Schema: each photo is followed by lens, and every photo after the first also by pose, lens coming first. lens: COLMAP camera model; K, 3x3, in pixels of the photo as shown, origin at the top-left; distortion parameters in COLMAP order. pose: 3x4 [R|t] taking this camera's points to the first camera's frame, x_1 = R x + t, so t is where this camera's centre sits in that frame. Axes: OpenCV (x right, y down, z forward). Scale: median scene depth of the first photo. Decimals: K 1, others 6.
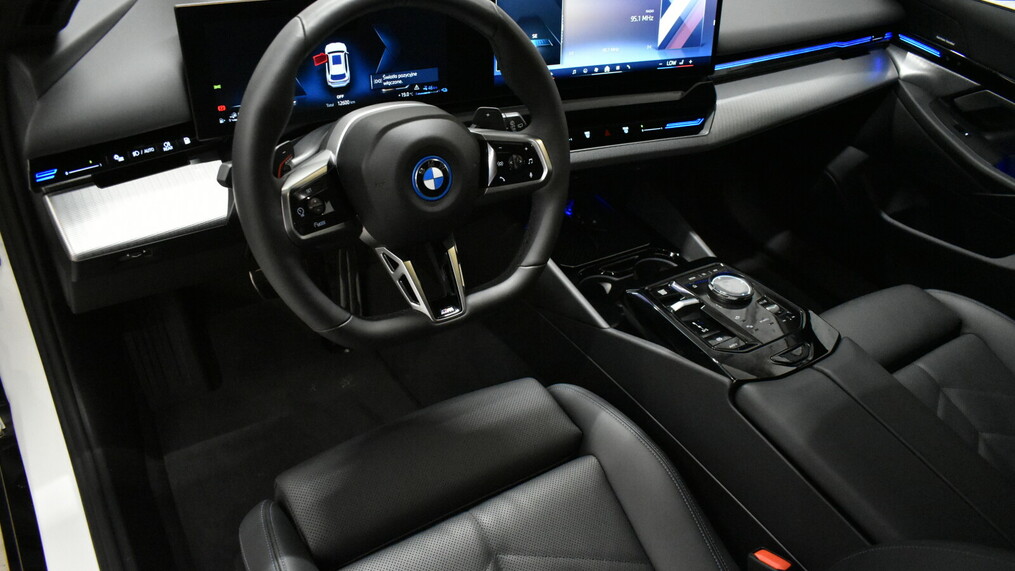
lens RADIAL K [[782.1, 0, 509.9], [0, 782.1, 289.2], [0, 0, 1]] dist [0.000978, -0.005630]
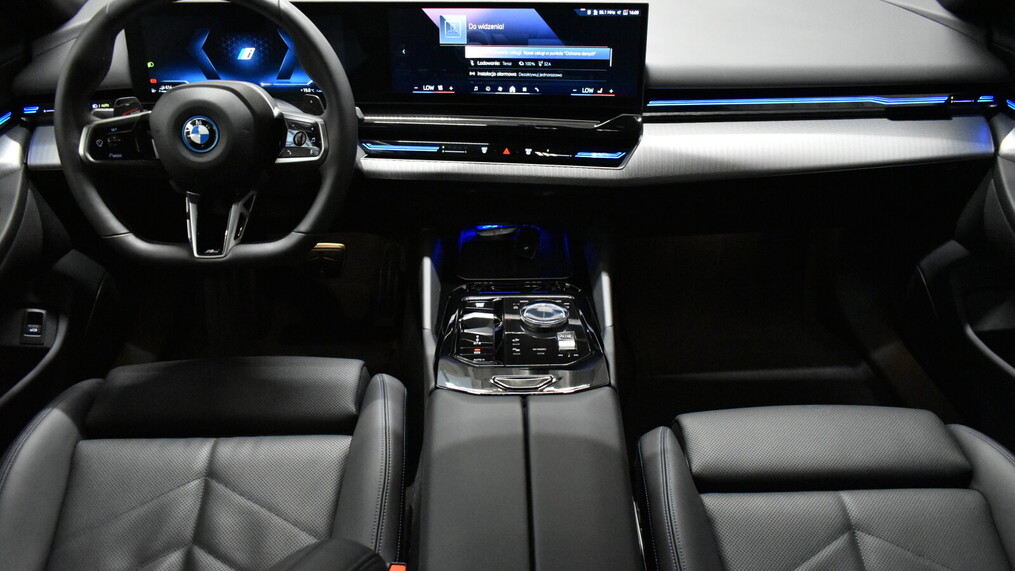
lens RADIAL K [[782.1, 0, 510.1], [0, 782.1, 284.0], [0, 0, 1]] dist [0.000978, -0.005630]
pose [[0.837439, 0.179900, -0.516074, 0.676681], [-0.246361, 0.967153, -0.062630, 0.028354], [0.487855, 0.179589, 0.854251, 0.166832]]
